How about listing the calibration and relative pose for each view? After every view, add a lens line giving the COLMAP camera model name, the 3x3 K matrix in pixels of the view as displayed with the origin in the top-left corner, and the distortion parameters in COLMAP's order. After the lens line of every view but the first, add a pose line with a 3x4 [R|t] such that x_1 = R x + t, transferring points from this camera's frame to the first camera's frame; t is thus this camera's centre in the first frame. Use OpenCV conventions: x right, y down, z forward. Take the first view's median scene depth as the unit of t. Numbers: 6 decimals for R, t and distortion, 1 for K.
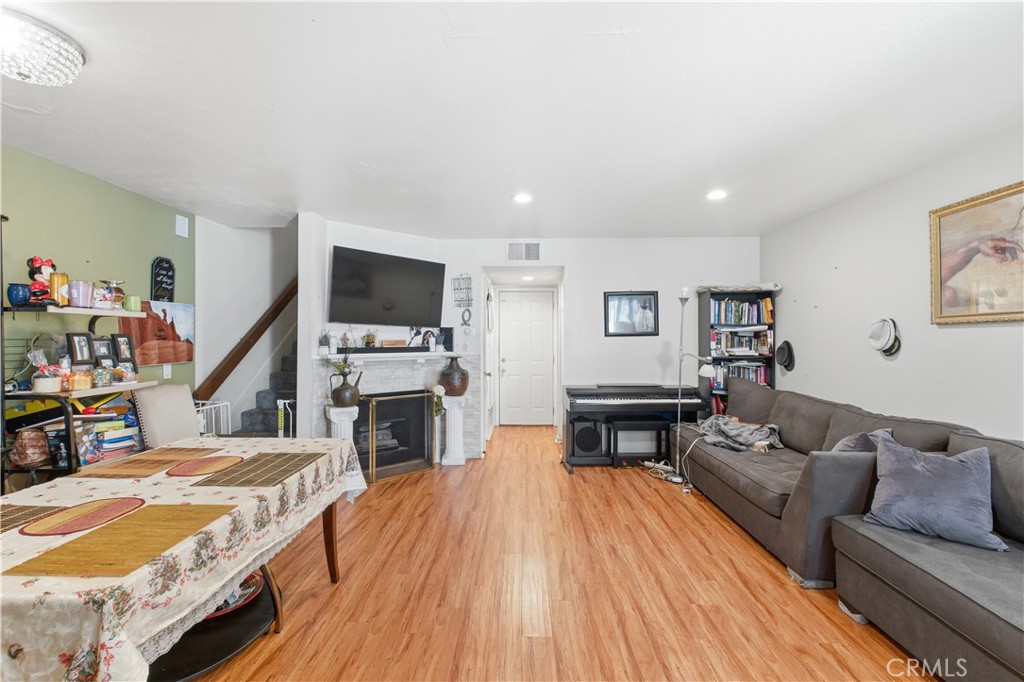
lens RADIAL K [[442.5, 0, 512.0], [0, 442.5, 341.0], [0, 0, 1]] dist [0.002415, 0.000127]
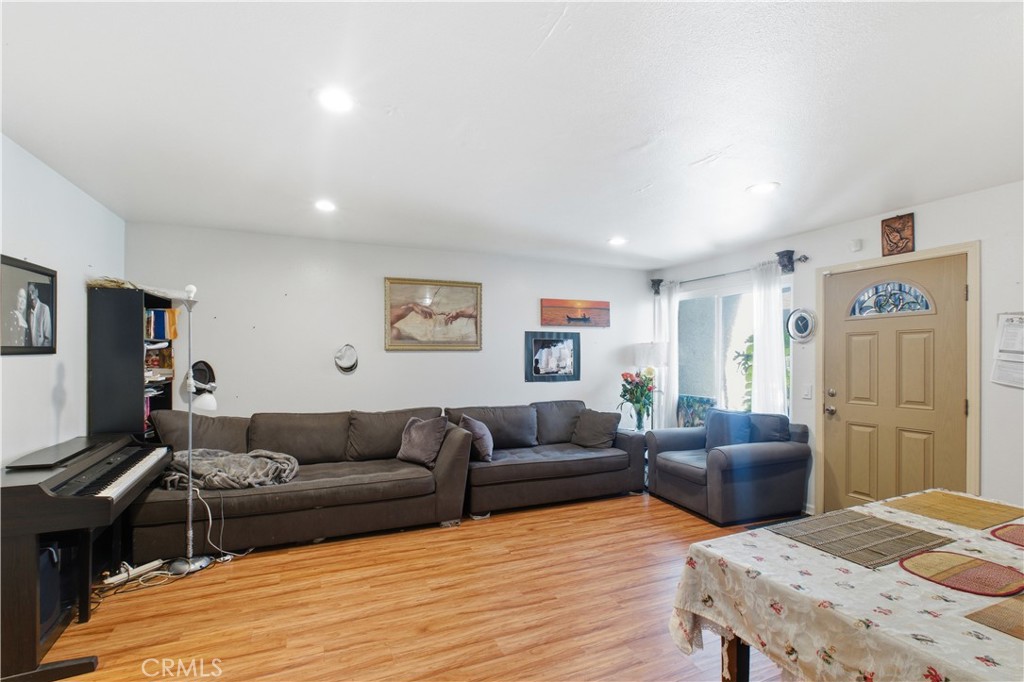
lens RADIAL K [[443.6, 0, 511.7], [0, 443.6, 358.1], [0, 0, 1]] dist [0.003704, -0.000014]
pose [[-0.407979, -0.005590, 0.912974, -0.705074], [0.000193, 0.999981, 0.006208, -0.017871], [-0.912991, 0.002709, -0.407970, 1.293863]]
